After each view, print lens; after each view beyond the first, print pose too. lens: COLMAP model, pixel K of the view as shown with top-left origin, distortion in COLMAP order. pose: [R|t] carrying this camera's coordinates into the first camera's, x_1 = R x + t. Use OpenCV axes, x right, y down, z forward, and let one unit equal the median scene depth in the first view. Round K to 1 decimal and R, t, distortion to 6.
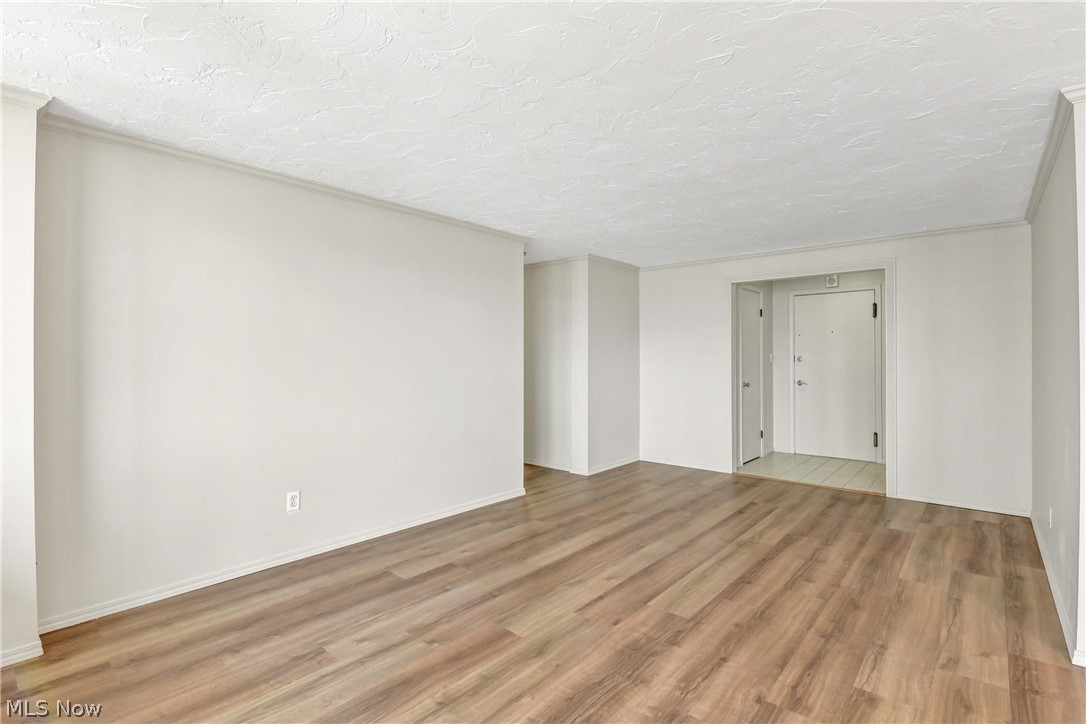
lens RADIAL K [[504.3, 0, 548.1], [0, 504.3, 358.1], [0, 0, 1]] dist [-0.000702, 0.000473]
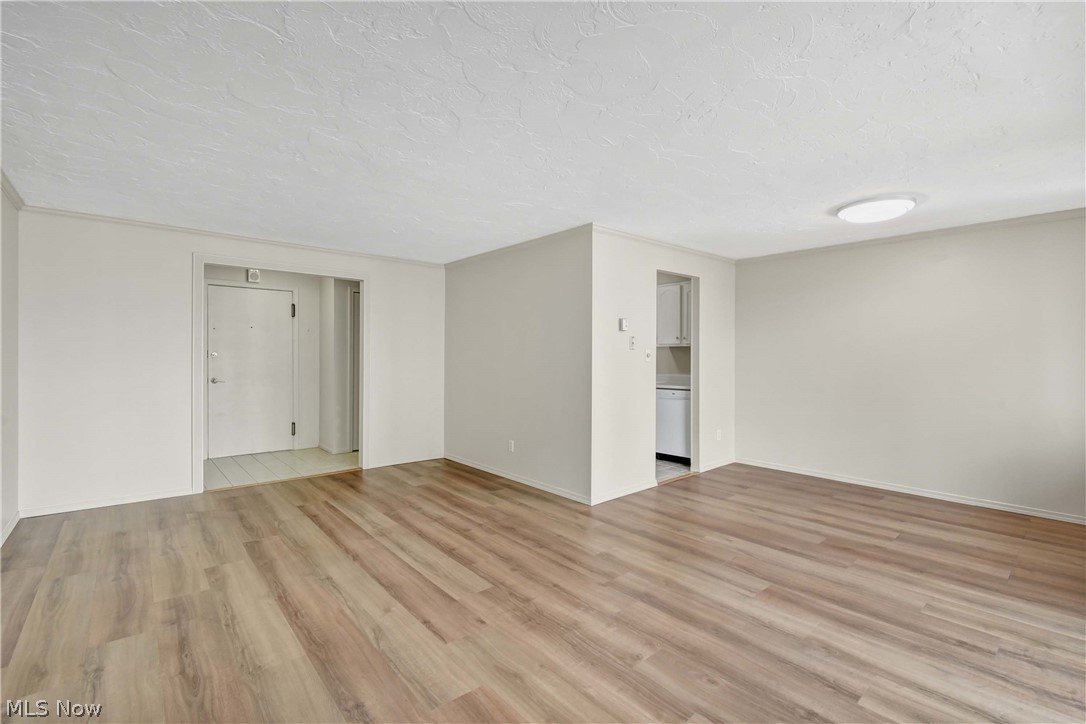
lens RADIAL K [[489.0, 0, 548.4], [0, 489.0, 362.8], [0, 0, 1]] dist [-0.003184, -0.002252]
pose [[0.142815, -0.009944, 0.989699, -0.618960], [-0.010141, 0.999882, 0.011510, 0.000966], [-0.989697, -0.011681, 0.142698, 0.573021]]
